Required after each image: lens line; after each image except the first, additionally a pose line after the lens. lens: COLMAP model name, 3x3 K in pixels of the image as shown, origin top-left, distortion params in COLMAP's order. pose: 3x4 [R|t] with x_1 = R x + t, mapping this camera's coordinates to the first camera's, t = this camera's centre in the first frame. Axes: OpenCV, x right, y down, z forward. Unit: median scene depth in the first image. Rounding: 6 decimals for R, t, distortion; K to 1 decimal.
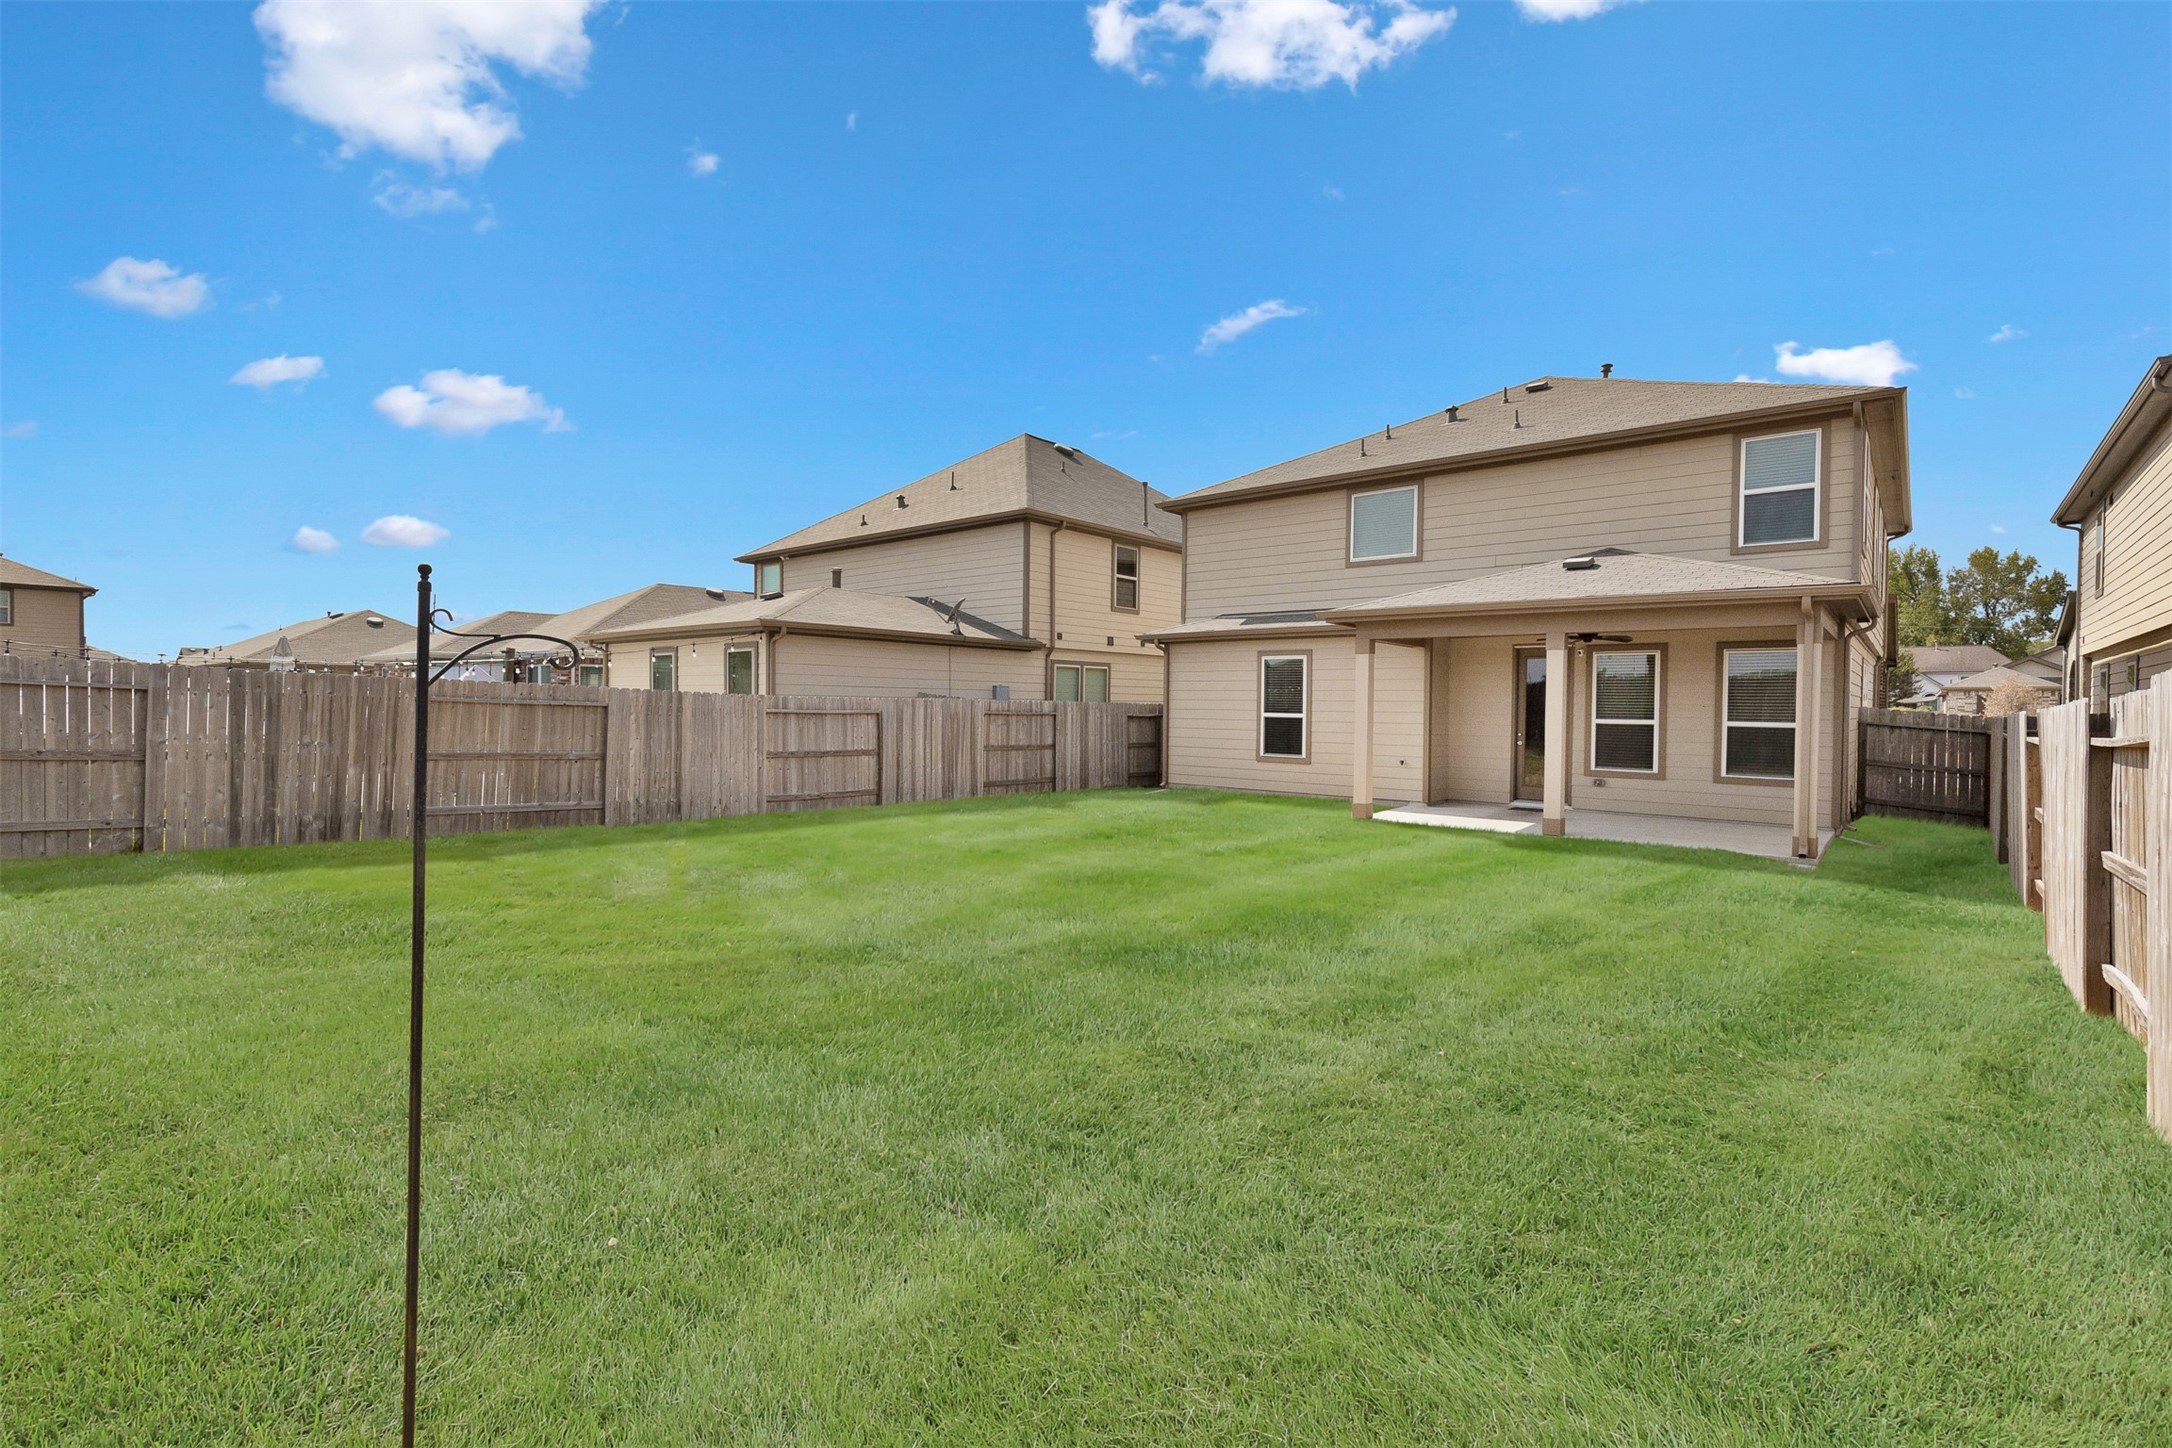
lens RADIAL K [[981.5, 0, 1086.3], [0, 981.5, 672.9], [0, 0, 1]] dist [0.003614, -0.000731]
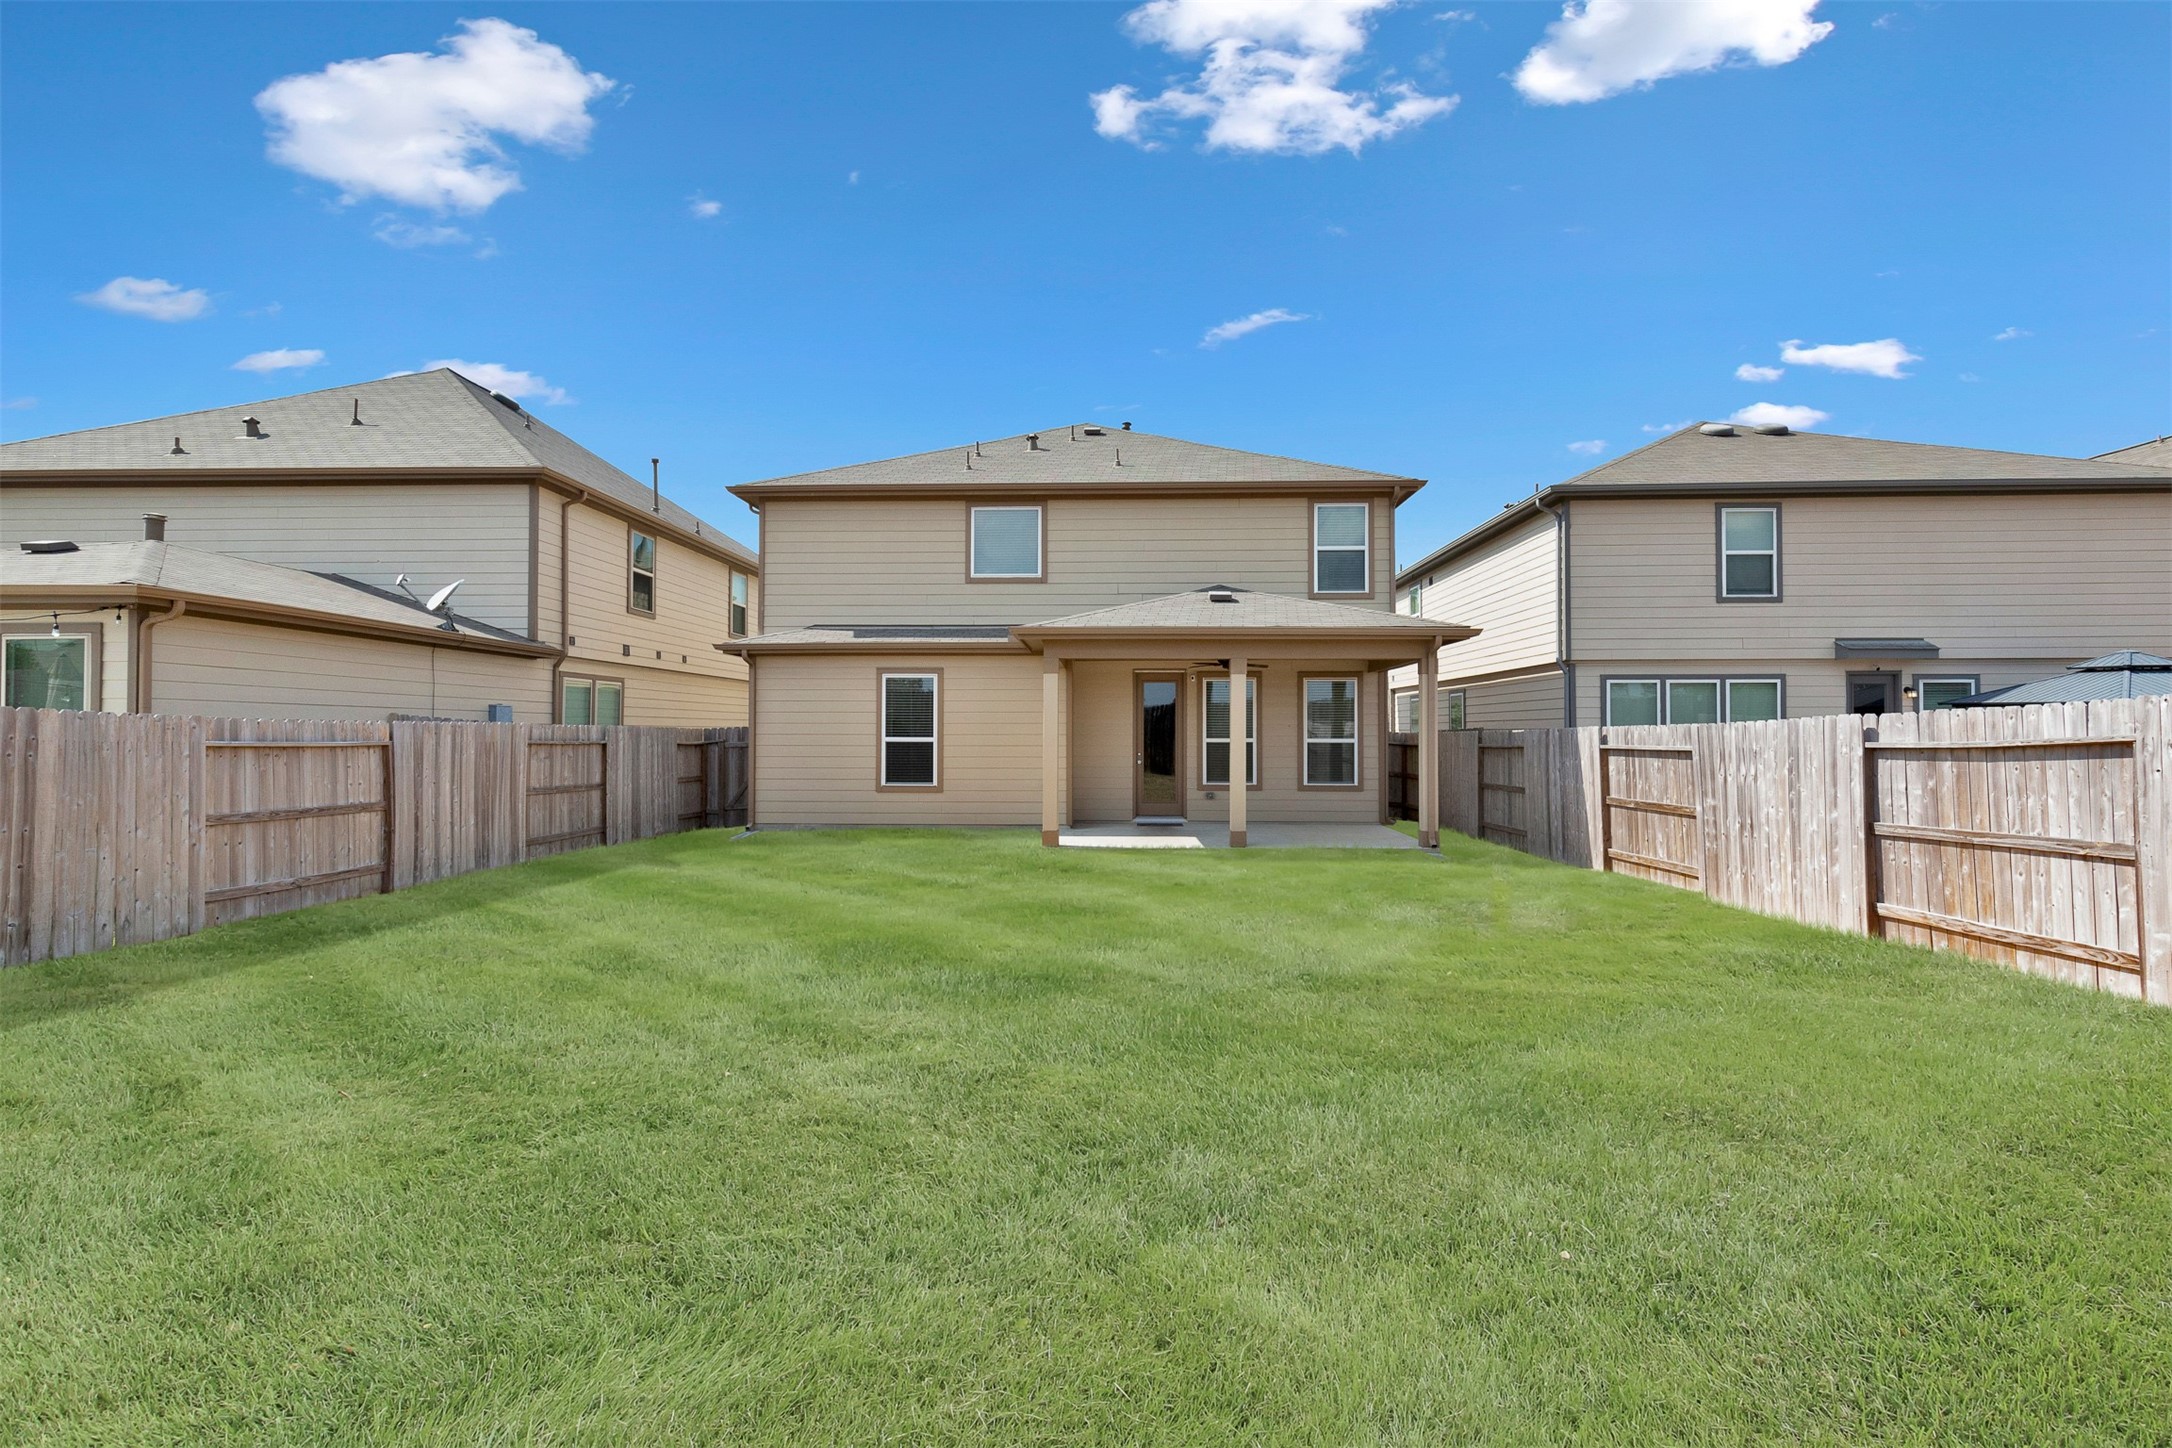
lens RADIAL K [[981.5, 0, 1086.3], [0, 981.5, 672.9], [0, 0, 1]] dist [0.003614, -0.000731]
pose [[0.778515, 0.027944, 0.627004, -0.238688], [-0.011804, 0.999484, -0.029888, 0.006928], [-0.627515, 0.015867, 0.778443, 0.191629]]
